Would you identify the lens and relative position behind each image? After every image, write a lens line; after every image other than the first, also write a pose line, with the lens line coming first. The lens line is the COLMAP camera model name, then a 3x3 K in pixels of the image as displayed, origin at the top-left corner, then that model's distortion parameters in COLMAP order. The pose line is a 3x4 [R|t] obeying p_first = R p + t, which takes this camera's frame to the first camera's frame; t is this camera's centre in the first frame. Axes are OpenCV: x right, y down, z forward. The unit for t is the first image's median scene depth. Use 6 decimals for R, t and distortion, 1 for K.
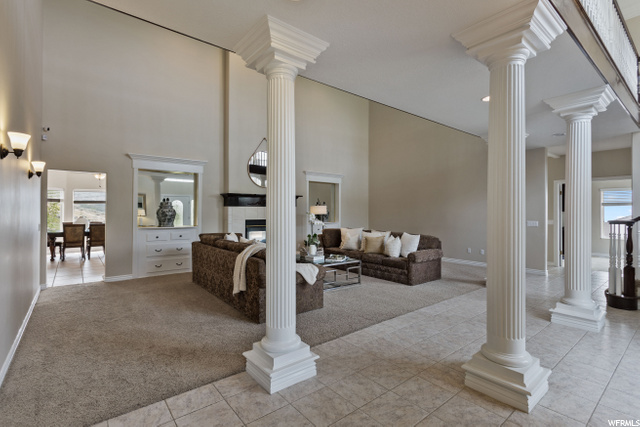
lens RADIAL K [[306.3, 0, 321.9], [0, 306.3, 214.0], [0, 0, 1]] dist [0.005153, 0.000649]
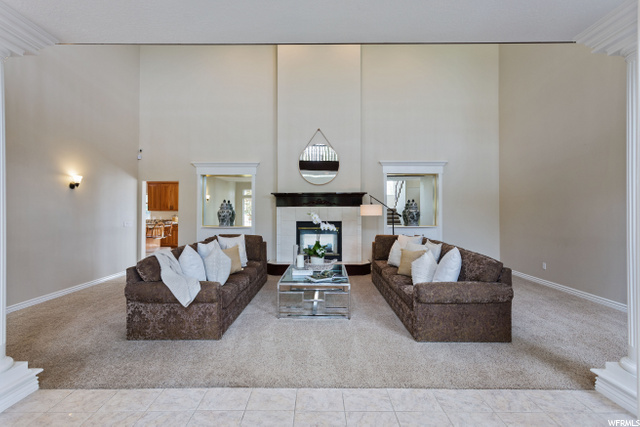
lens RADIAL K [[306.3, 0, 321.9], [0, 306.3, 214.0], [0, 0, 1]] dist [0.005153, 0.000649]
pose [[0.771757, 0.000241, -0.635917, 0.408872], [-0.004005, 0.999982, -0.004481, 0.000928], [0.635905, 0.006005, 0.771744, 0.352523]]
